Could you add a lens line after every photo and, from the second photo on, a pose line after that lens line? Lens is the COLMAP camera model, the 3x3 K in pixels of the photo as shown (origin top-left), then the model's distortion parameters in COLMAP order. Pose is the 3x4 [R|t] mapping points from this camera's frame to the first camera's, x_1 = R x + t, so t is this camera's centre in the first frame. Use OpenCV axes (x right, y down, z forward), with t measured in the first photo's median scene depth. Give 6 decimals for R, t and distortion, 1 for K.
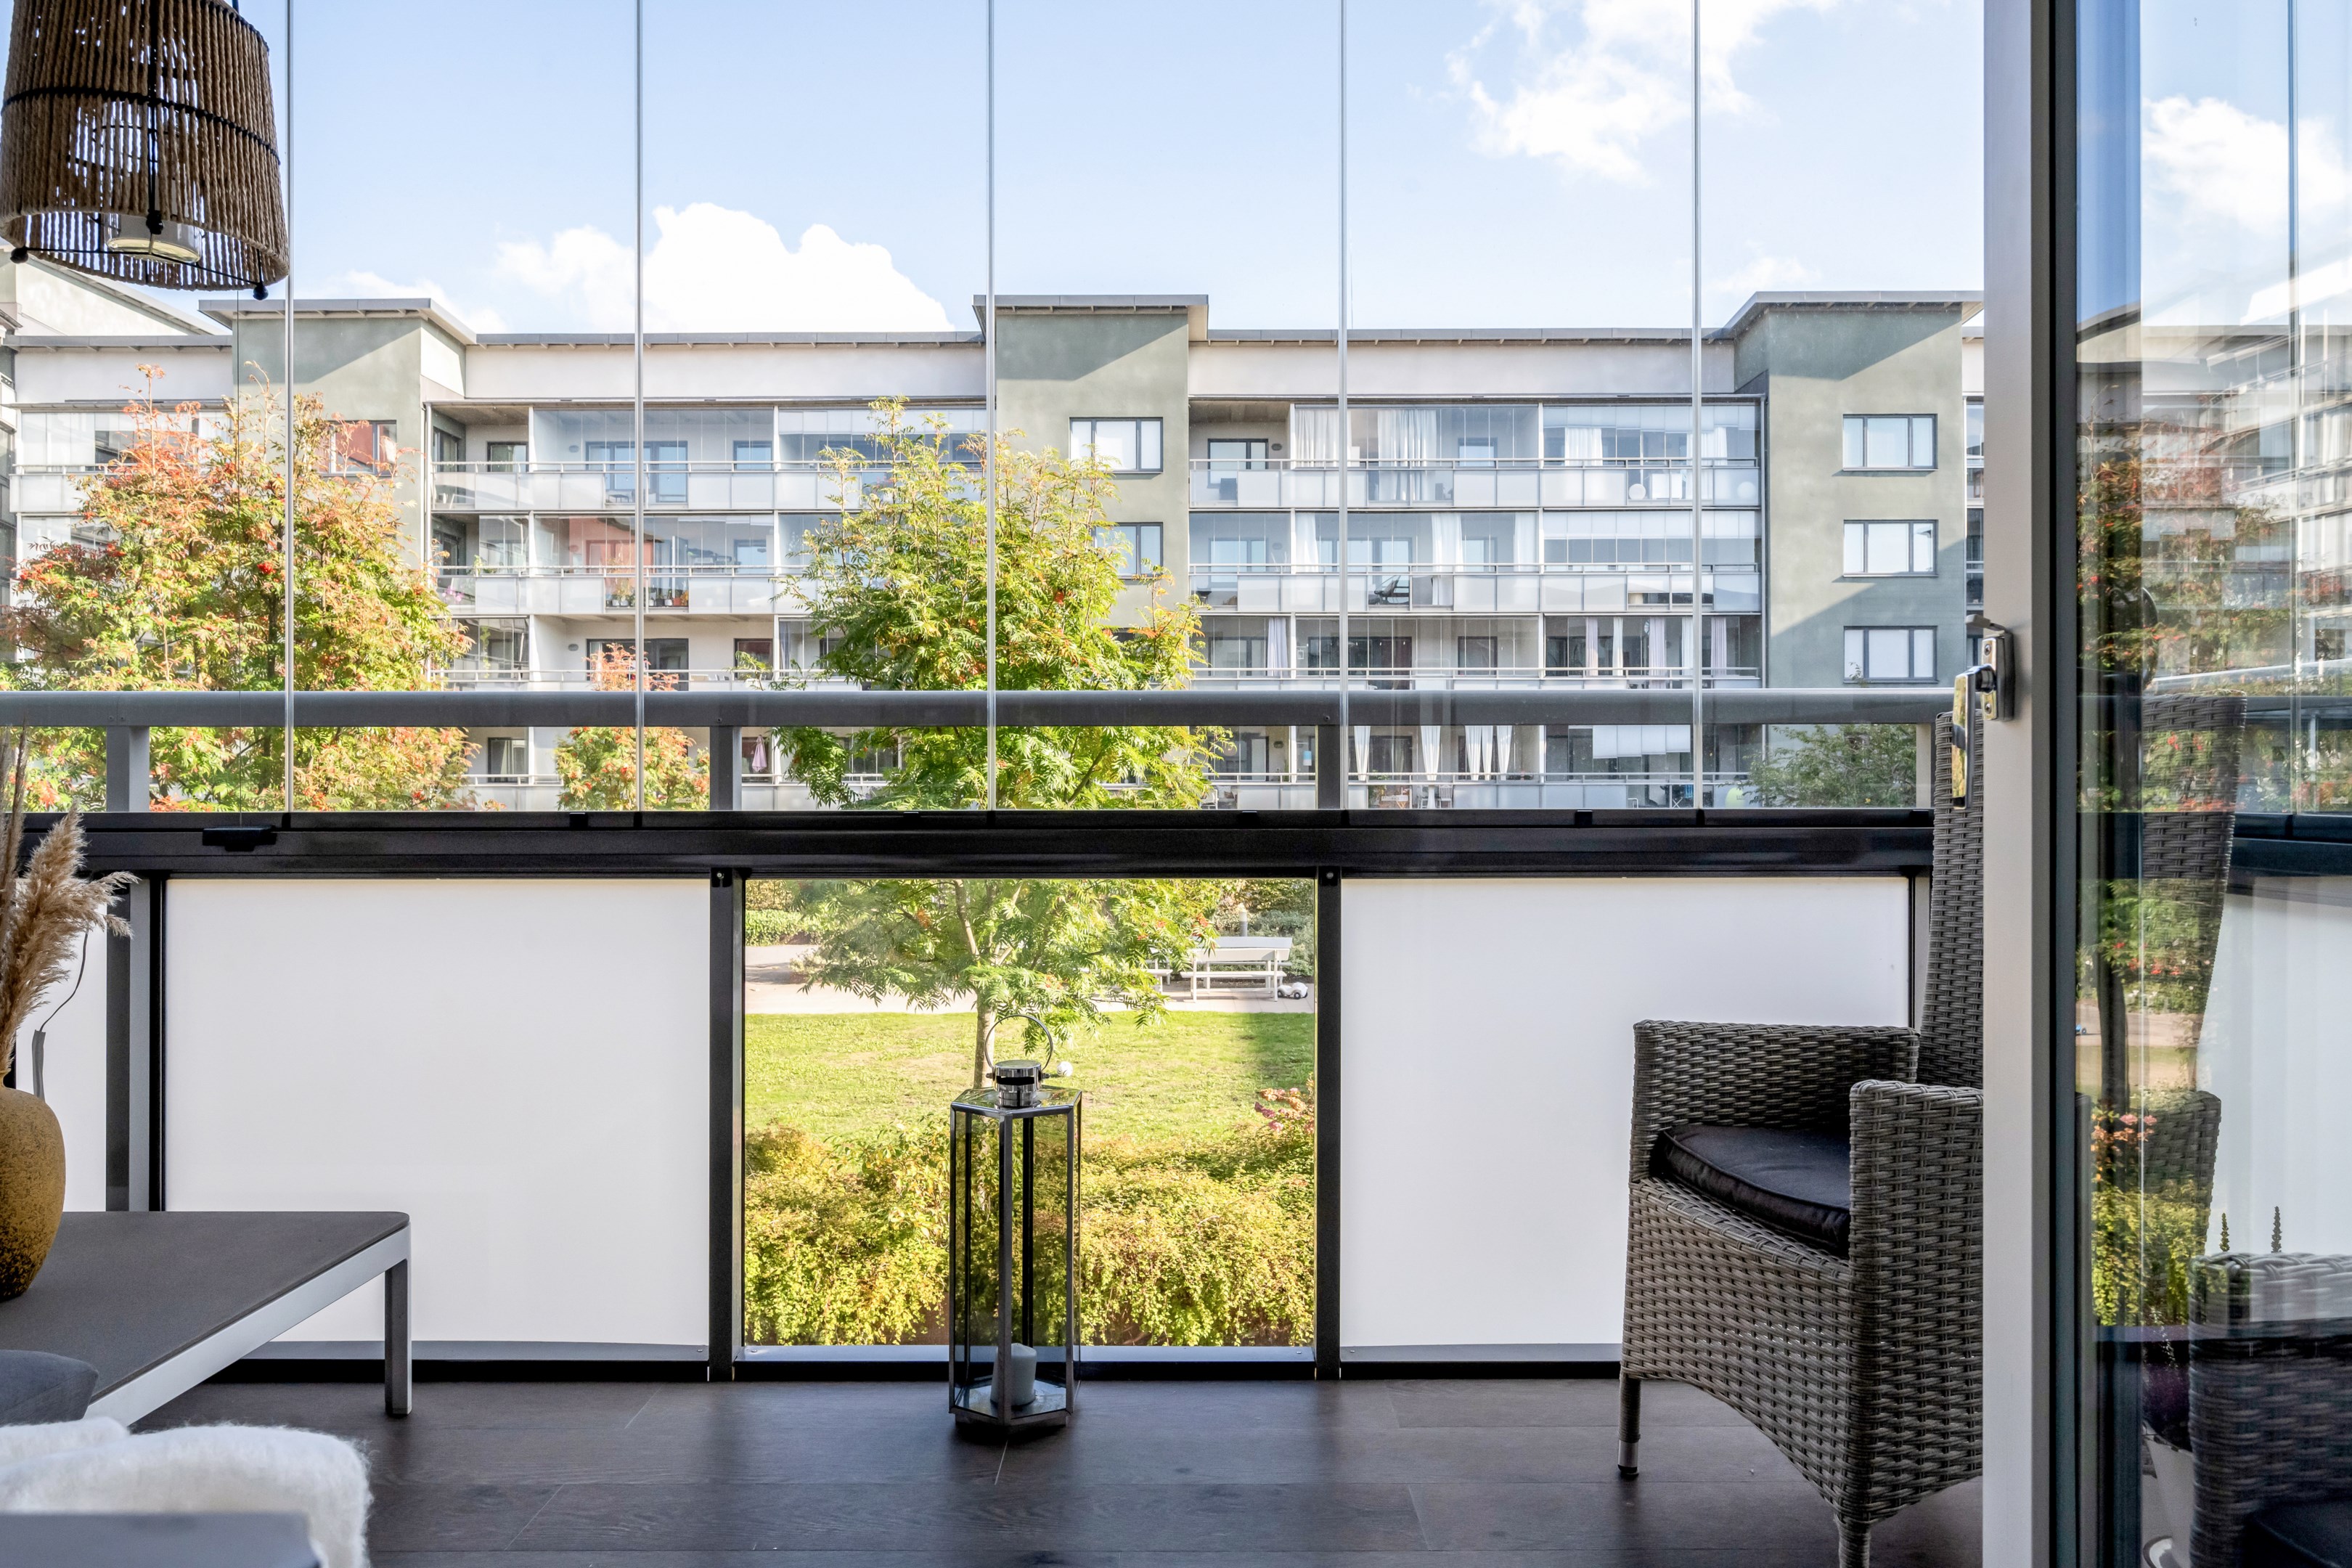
lens RADIAL K [[1524.4, 0, 1192.9], [0, 1524.4, 776.0], [0, 0, 1]] dist [-0.007856, -0.002173]
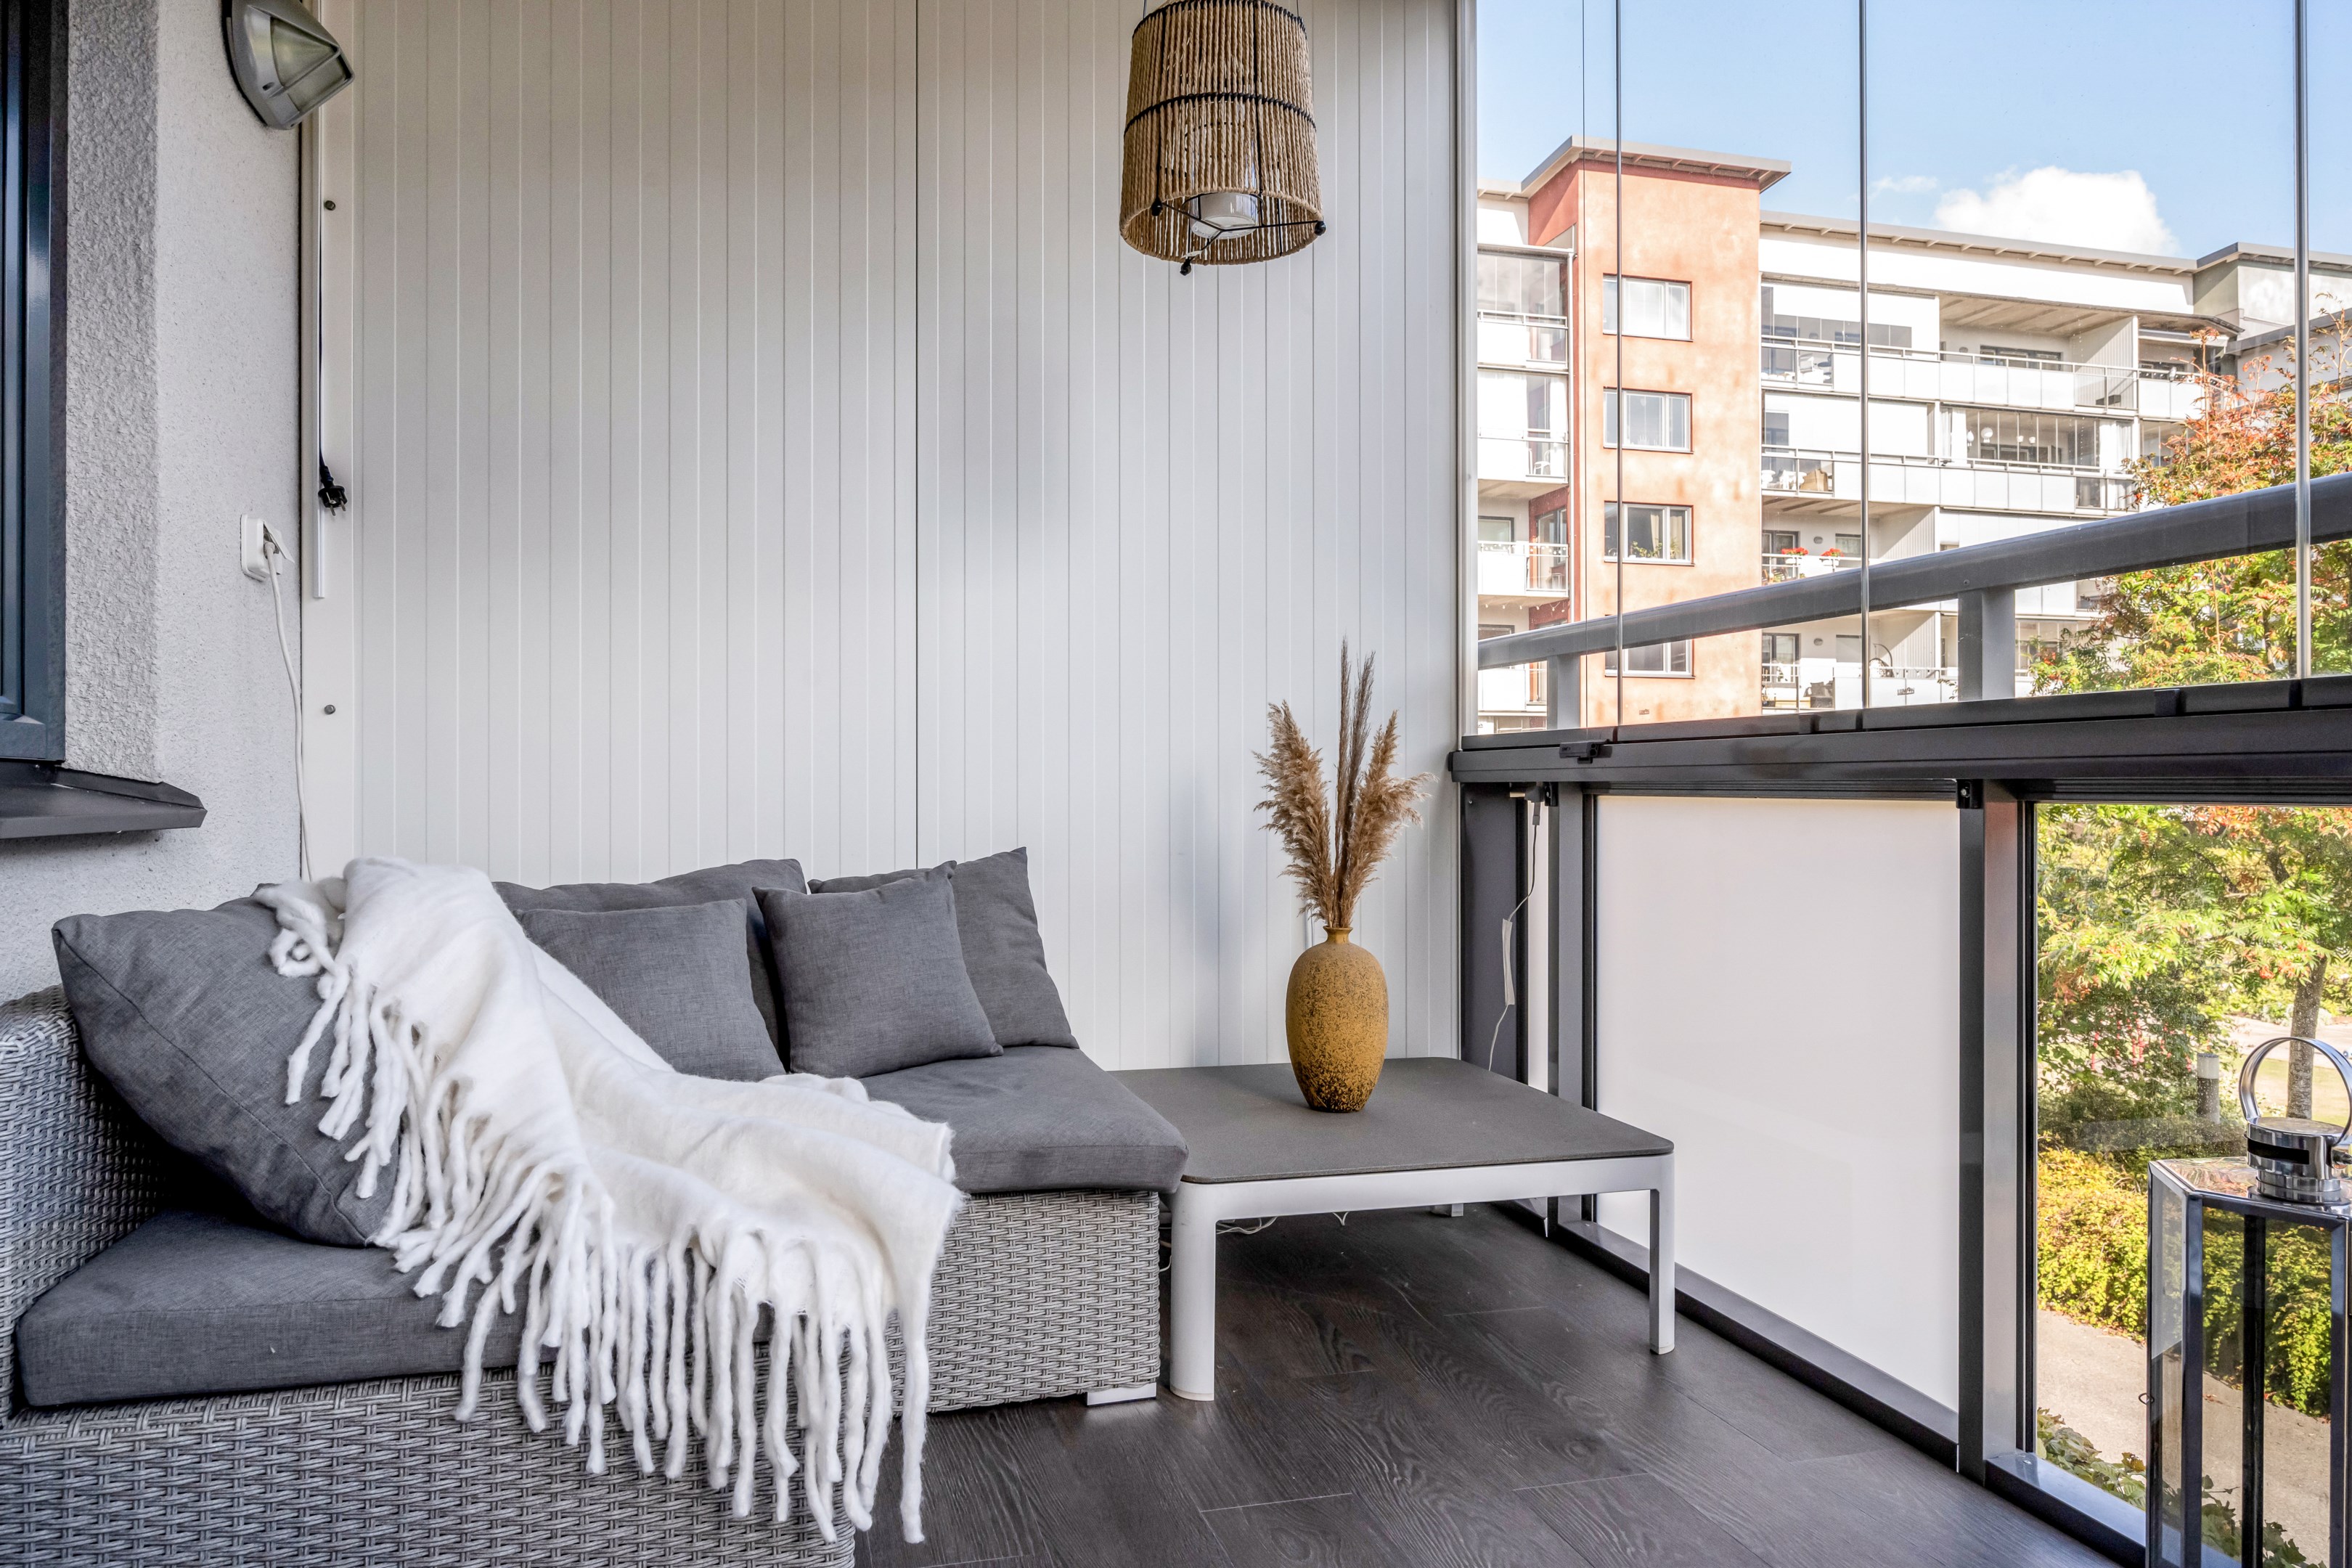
lens RADIAL K [[1524.4, 0, 1185.5], [0, 1524.4, 777.6], [0, 0, 1]] dist [-0.007856, -0.002173]
pose [[0.265382, 0.005064, -0.964130, 0.068005], [-0.004289, 0.999983, 0.004072, 0.011595], [0.964134, 0.003055, 0.265399, 0.095230]]
